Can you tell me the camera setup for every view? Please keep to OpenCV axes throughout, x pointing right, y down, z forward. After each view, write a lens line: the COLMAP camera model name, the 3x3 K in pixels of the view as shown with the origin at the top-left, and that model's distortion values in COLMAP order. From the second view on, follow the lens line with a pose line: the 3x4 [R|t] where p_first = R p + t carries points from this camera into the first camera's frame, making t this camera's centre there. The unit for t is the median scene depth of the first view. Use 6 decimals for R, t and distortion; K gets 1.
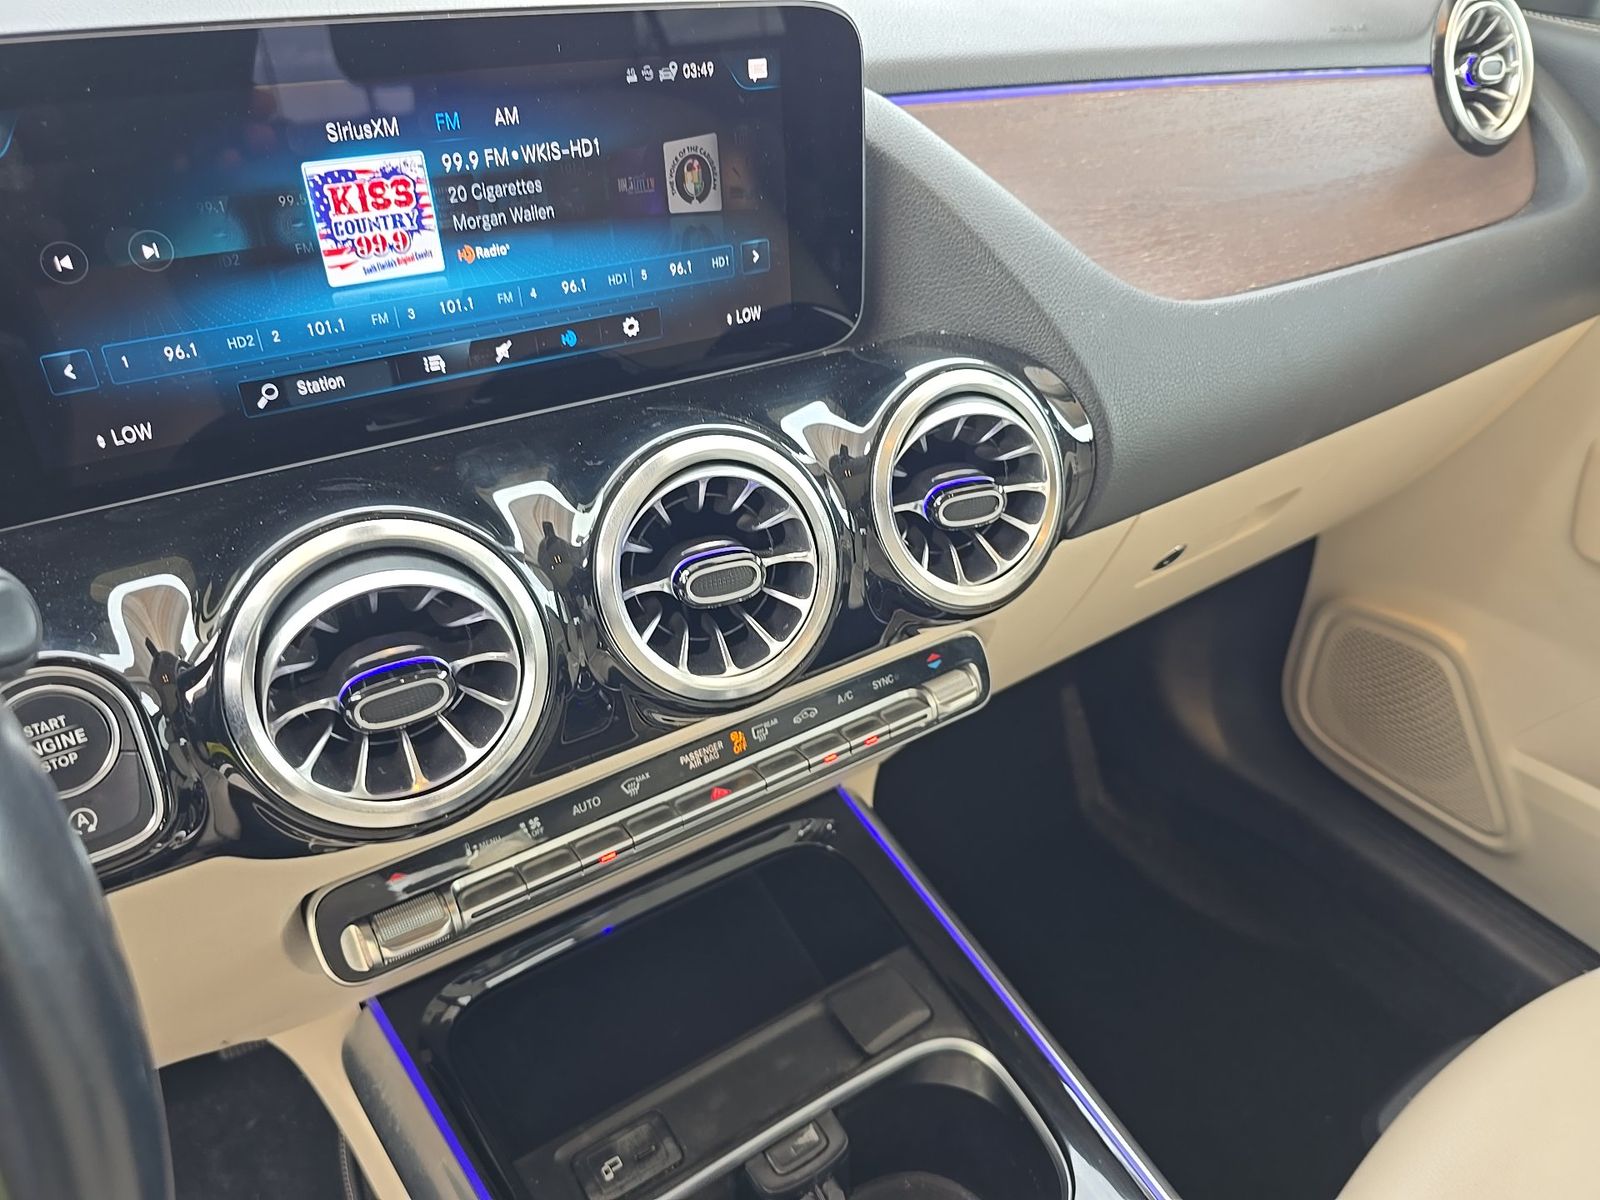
lens RADIAL K [[1125.8, 0, 790.5], [0, 1125.8, 601.5], [0, 0, 1]] dist [0.028640, -0.037295]
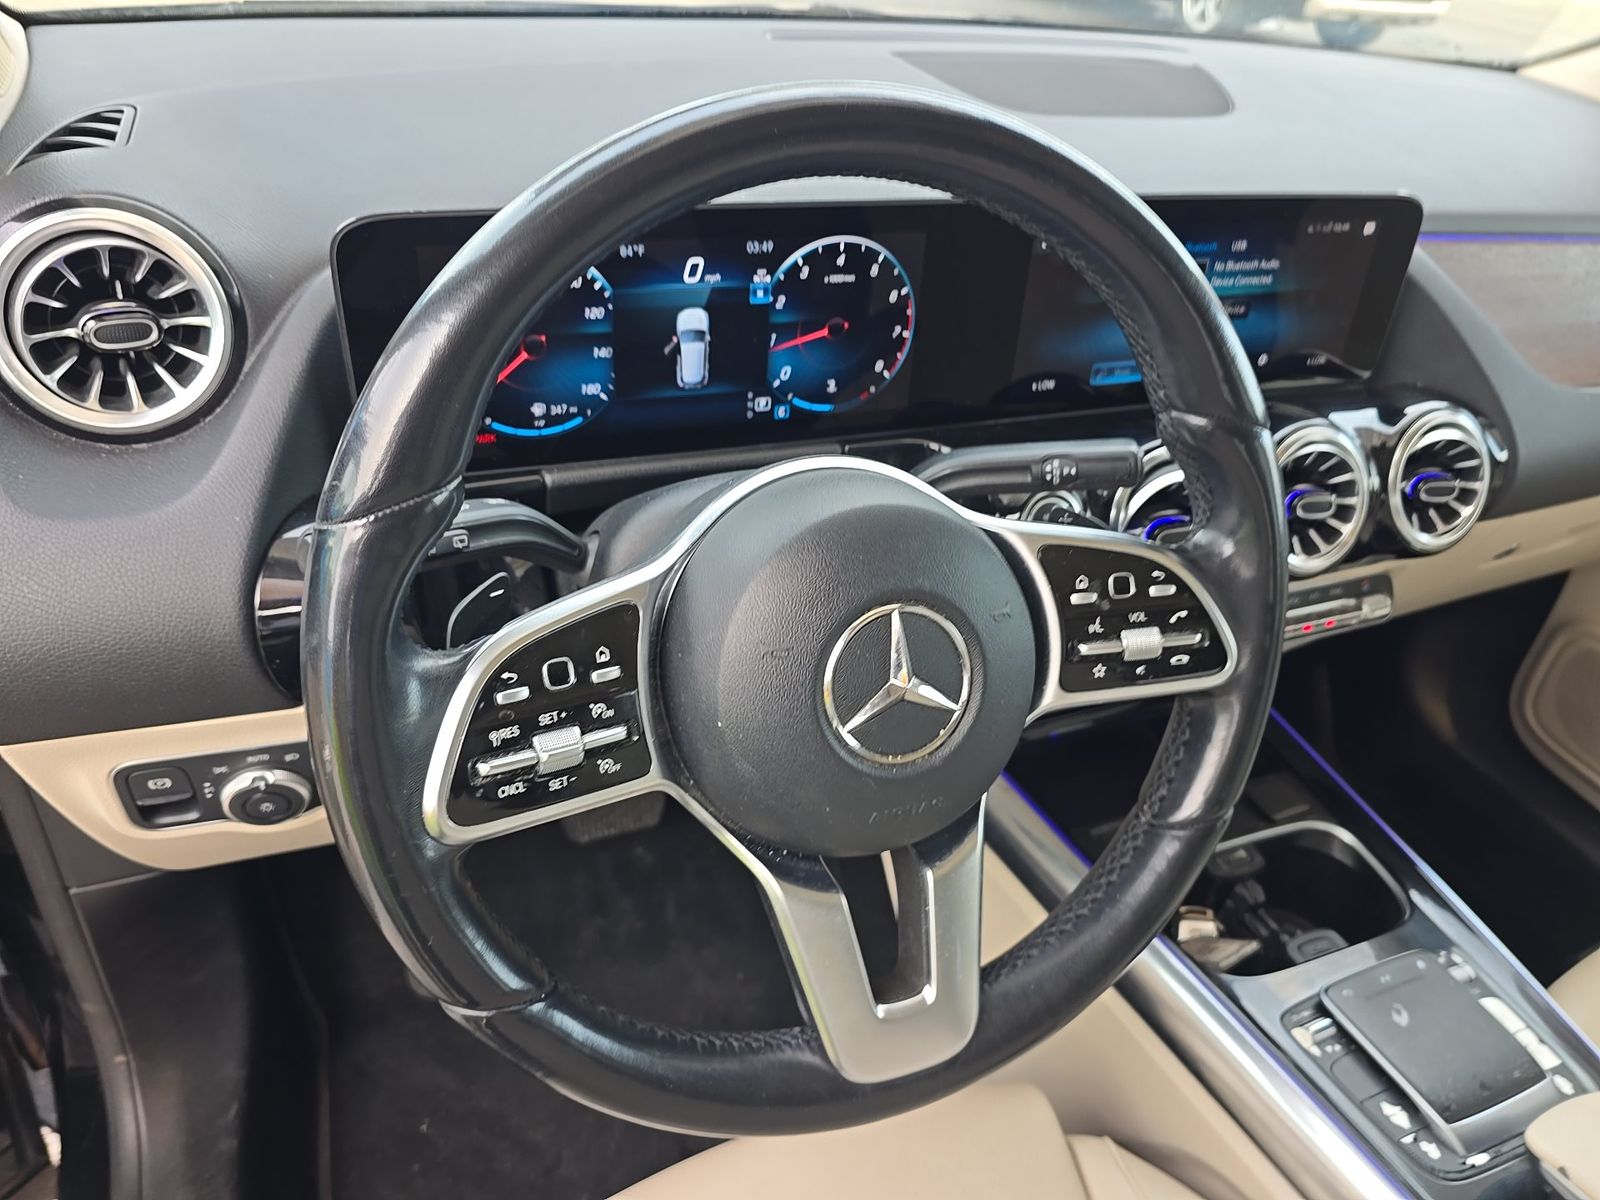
lens RADIAL K [[1125.8, 0, 790.5], [0, 1125.8, 601.5], [0, 0, 1]] dist [0.028640, -0.037295]
pose [[0.981338, 0.165026, -0.098705, -0.584514], [-0.163331, 0.986253, 0.025070, 0.191985], [0.101485, -0.008480, 0.994801, -0.784278]]
